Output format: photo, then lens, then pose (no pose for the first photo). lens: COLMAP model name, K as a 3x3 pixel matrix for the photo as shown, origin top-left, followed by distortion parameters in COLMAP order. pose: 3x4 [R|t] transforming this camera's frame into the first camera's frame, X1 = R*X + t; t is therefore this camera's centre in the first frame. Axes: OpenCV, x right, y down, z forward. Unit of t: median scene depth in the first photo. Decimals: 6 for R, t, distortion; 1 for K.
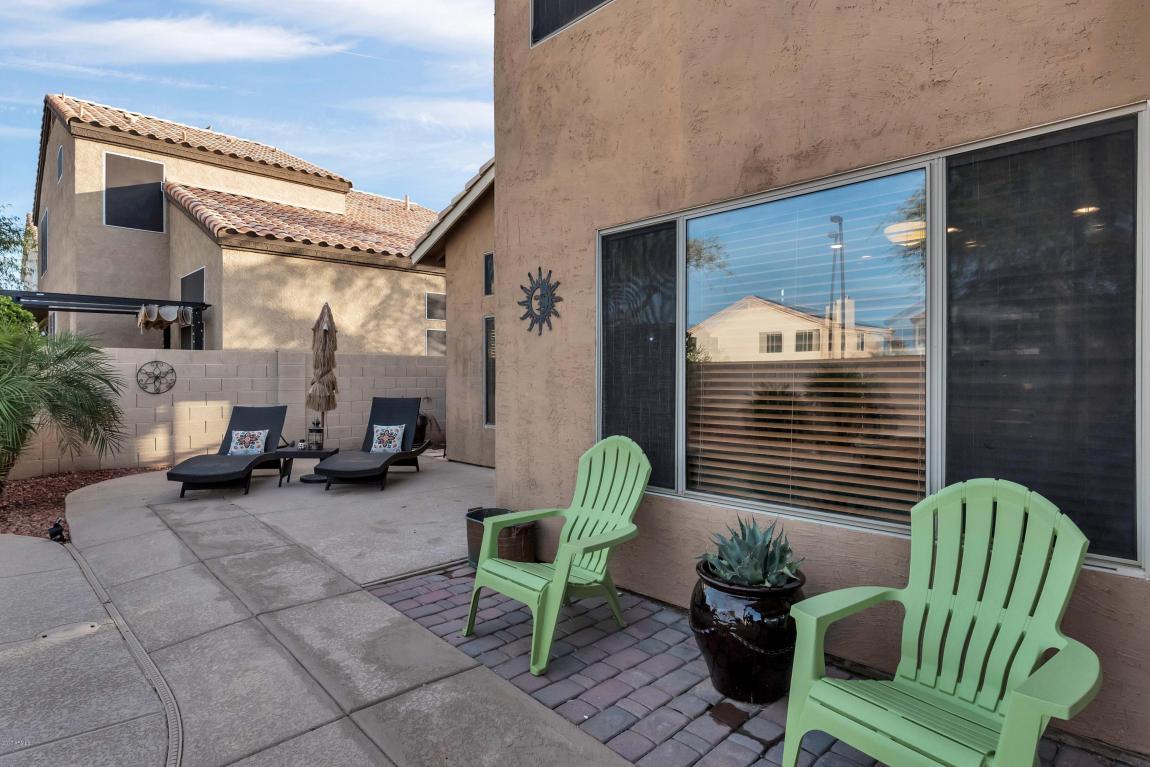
lens RADIAL K [[601.2, 0, 575.0], [0, 601.2, 383.5], [0, 0, 1]] dist [-0.000480, -0.000143]
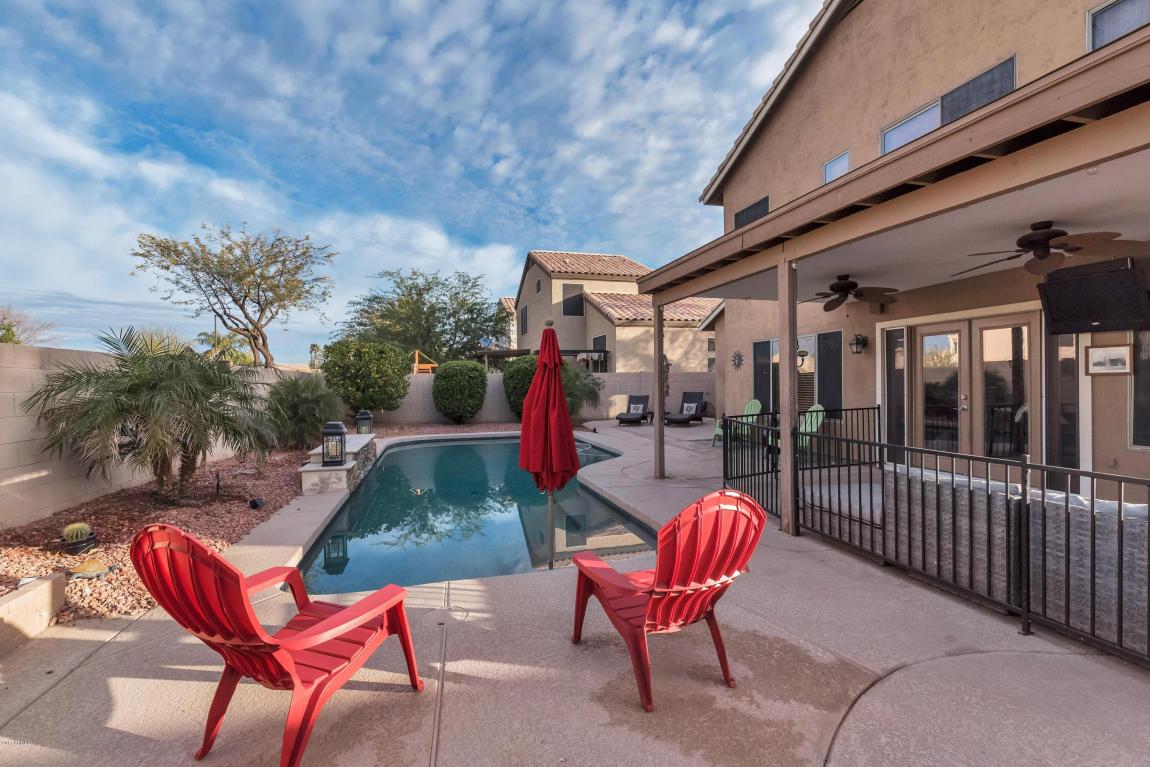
lens RADIAL K [[533.2, 0, 569.5], [0, 533.2, 377.4], [0, 0, 1]] dist [-0.000744, -0.000088]
pose [[0.875174, -0.013046, -0.483633, 0.249352], [0.005087, 0.999829, -0.017764, 0.001358], [0.483782, 0.013086, 0.875091, -0.912320]]
